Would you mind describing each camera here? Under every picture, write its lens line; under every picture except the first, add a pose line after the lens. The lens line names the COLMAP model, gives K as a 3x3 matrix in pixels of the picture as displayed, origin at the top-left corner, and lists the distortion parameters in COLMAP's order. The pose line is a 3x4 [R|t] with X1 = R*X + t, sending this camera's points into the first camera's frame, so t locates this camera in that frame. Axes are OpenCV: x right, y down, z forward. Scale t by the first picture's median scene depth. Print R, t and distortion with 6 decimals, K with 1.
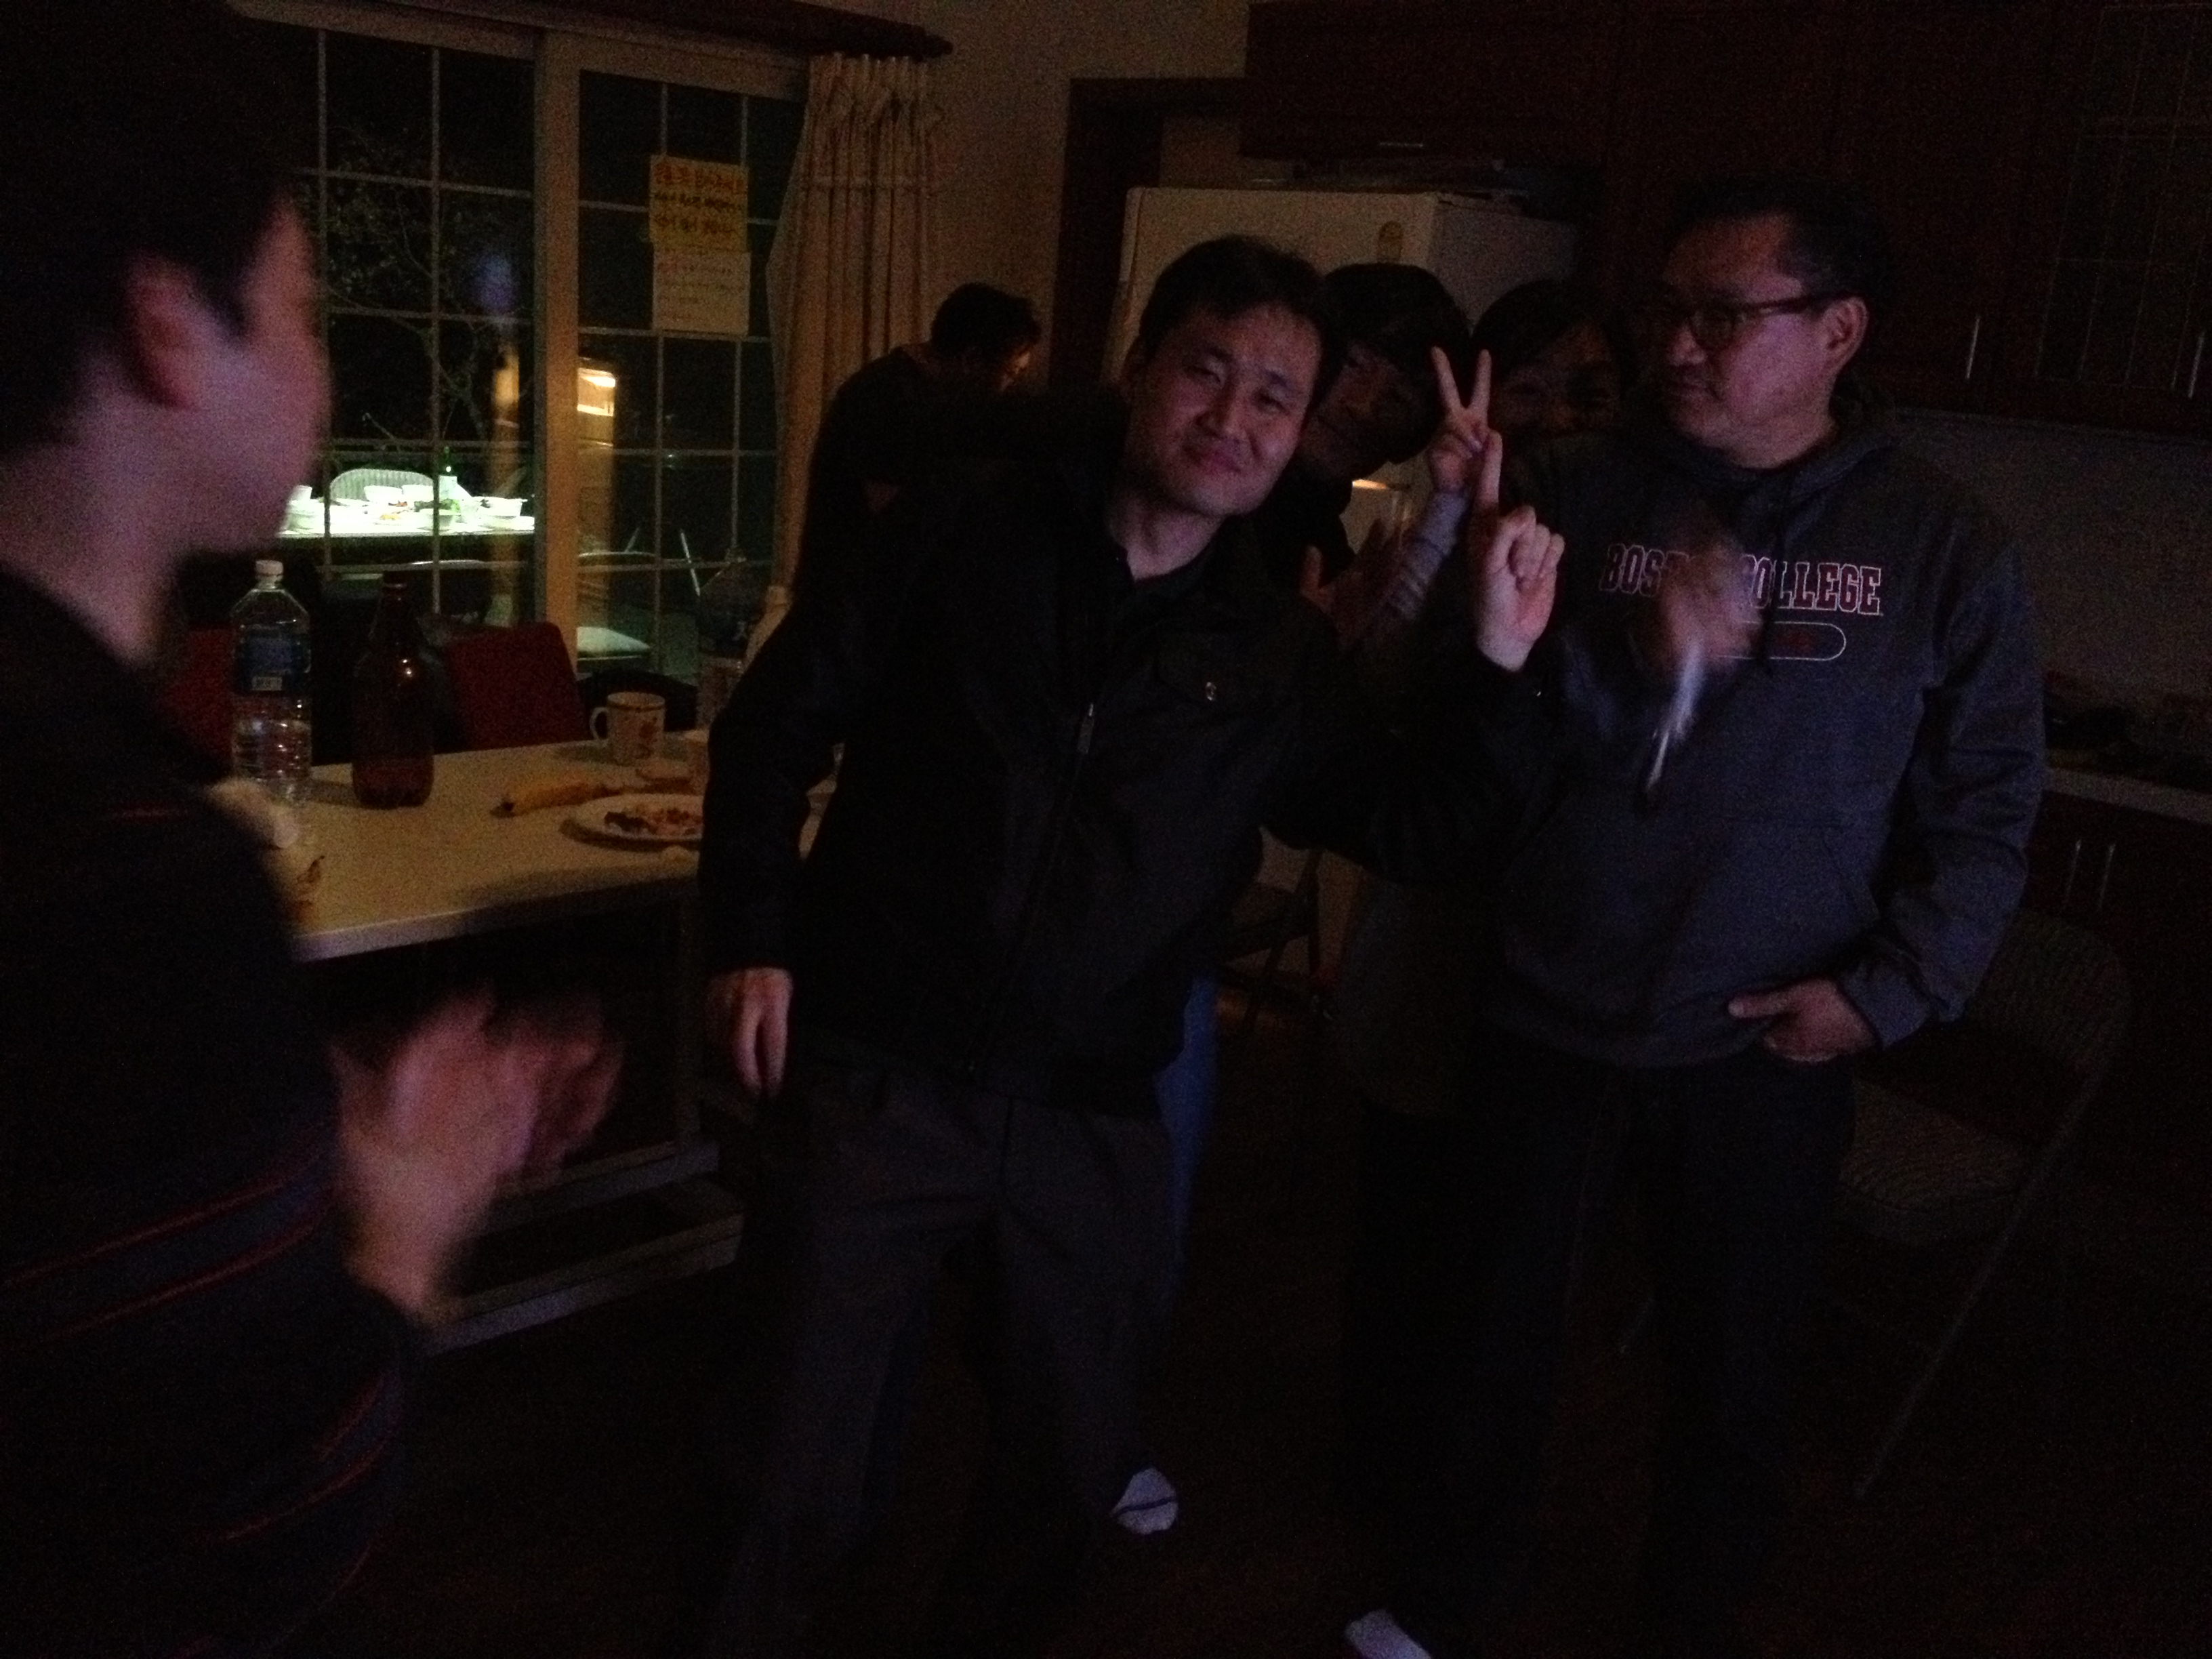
lens RADIAL K [[2131.1, 0, 1106.0], [0, 2131.1, 829.5], [0, 0, 1]] dist [0.177104, -0.447665]
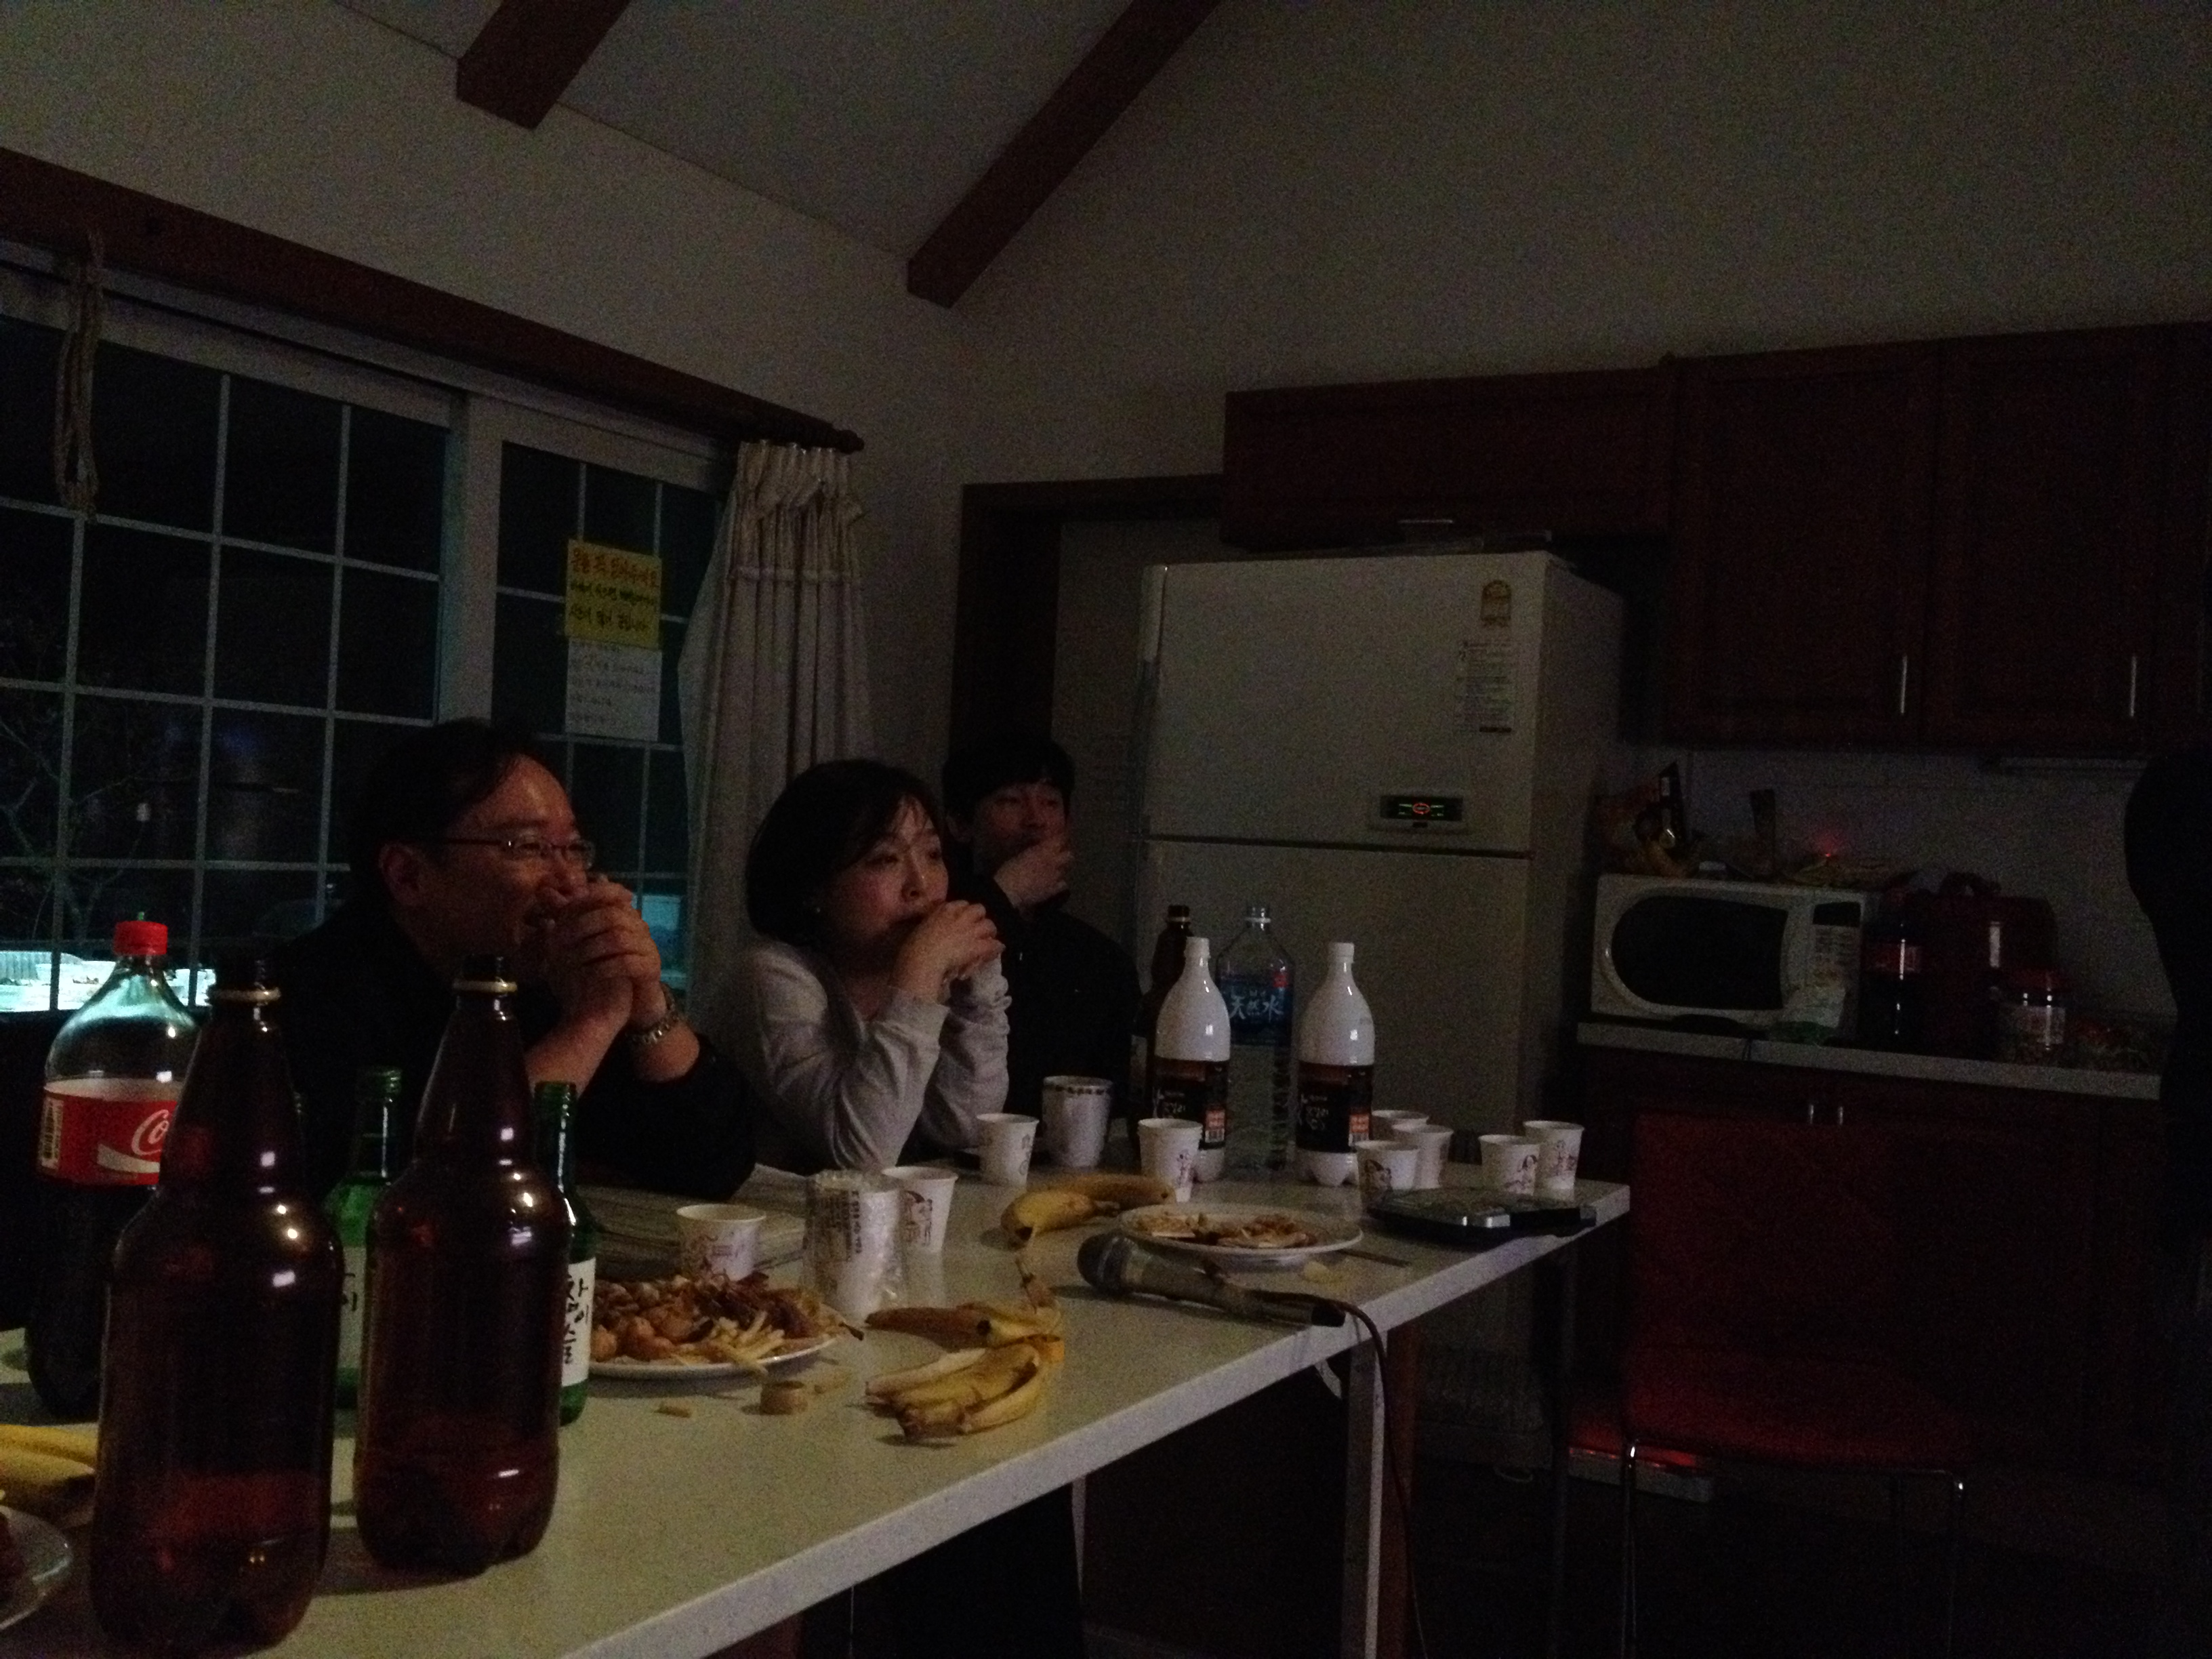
lens RADIAL K [[2115.8, 0, 1106.0], [0, 2115.8, 829.5], [0, 0, 1]] dist [0.175932, -0.405448]
pose [[0.962465, -0.029676, 0.269780, -0.232680], [0.091252, 0.971520, -0.218681, 0.009996], [-0.255607, 0.235090, 0.937762, 0.160112]]
